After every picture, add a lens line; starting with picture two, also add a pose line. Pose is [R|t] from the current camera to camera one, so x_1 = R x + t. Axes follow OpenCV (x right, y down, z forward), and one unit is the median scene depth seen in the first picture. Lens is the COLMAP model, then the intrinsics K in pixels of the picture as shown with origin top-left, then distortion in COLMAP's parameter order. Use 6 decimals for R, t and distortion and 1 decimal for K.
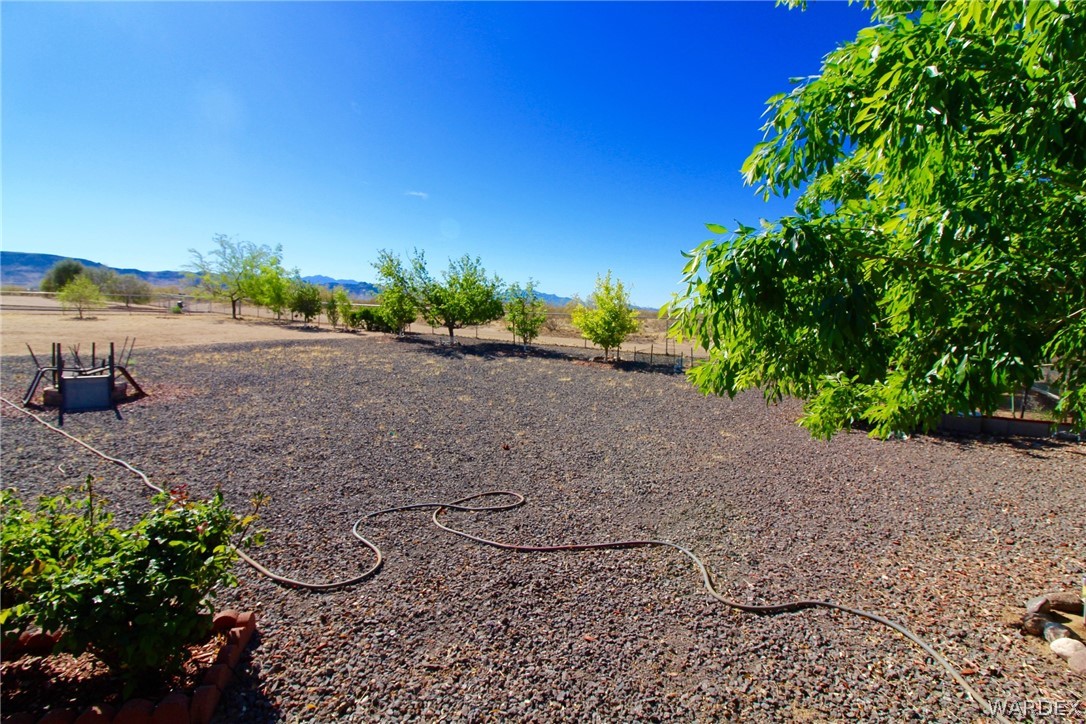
lens RADIAL K [[501.2, 0, 539.0], [0, 501.2, 350.5], [0, 0, 1]] dist [-0.009141, -0.009514]
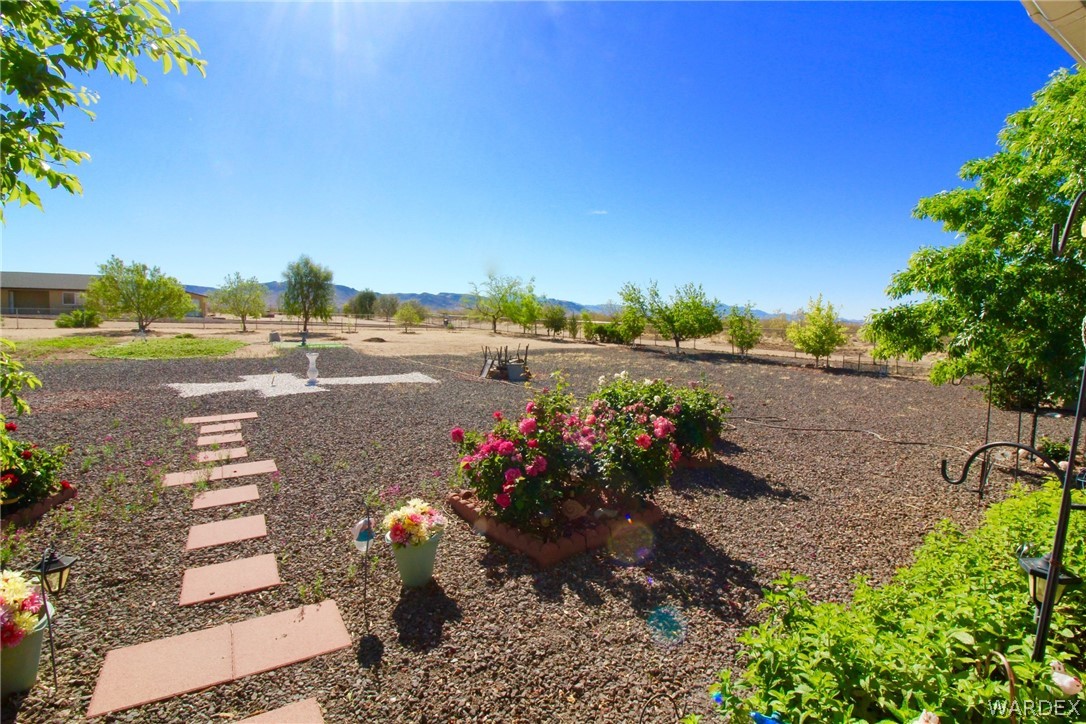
lens RADIAL K [[501.2, 0, 540.7], [0, 501.2, 353.1], [0, 0, 1]] dist [-0.009141, -0.009514]
pose [[0.938932, 0.013548, -0.343836, -0.074117], [-0.021649, 0.999571, -0.019733, 0.022002], [0.343421, 0.025972, 0.938822, -0.351451]]
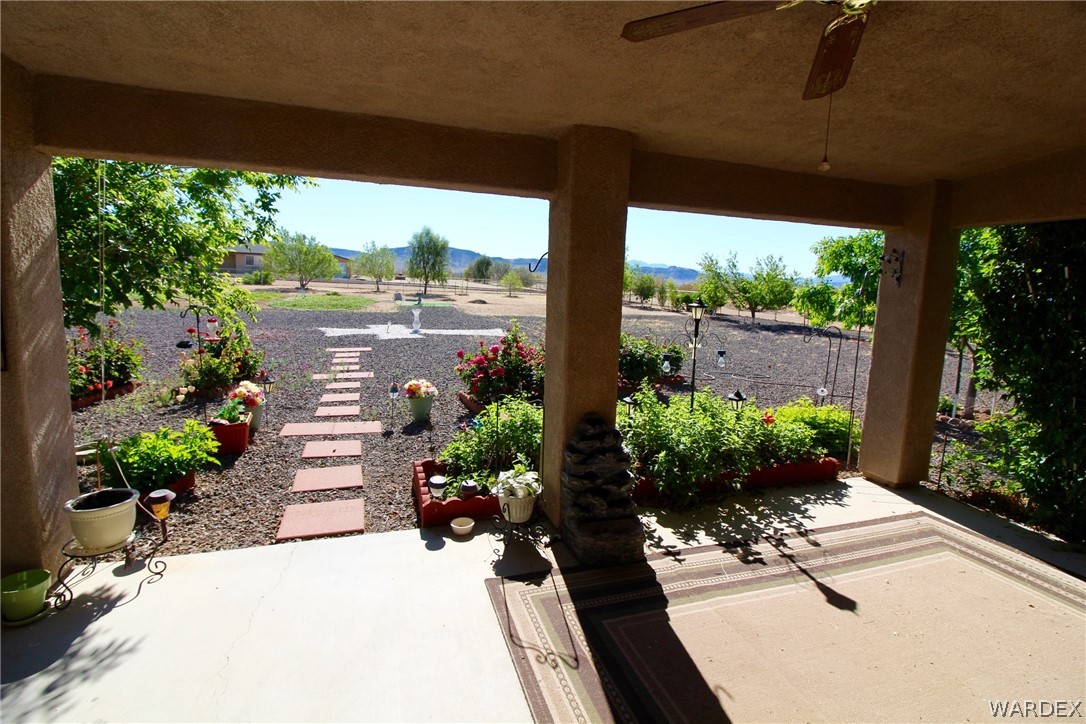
lens RADIAL K [[501.2, 0, 544.2], [0, 501.2, 356.4], [0, 0, 1]] dist [-0.009141, -0.009514]
pose [[0.835485, 0.088400, -0.542355, 0.099941], [-0.064642, 0.995934, 0.062751, 0.029404], [0.545697, -0.017368, 0.837802, -0.454218]]
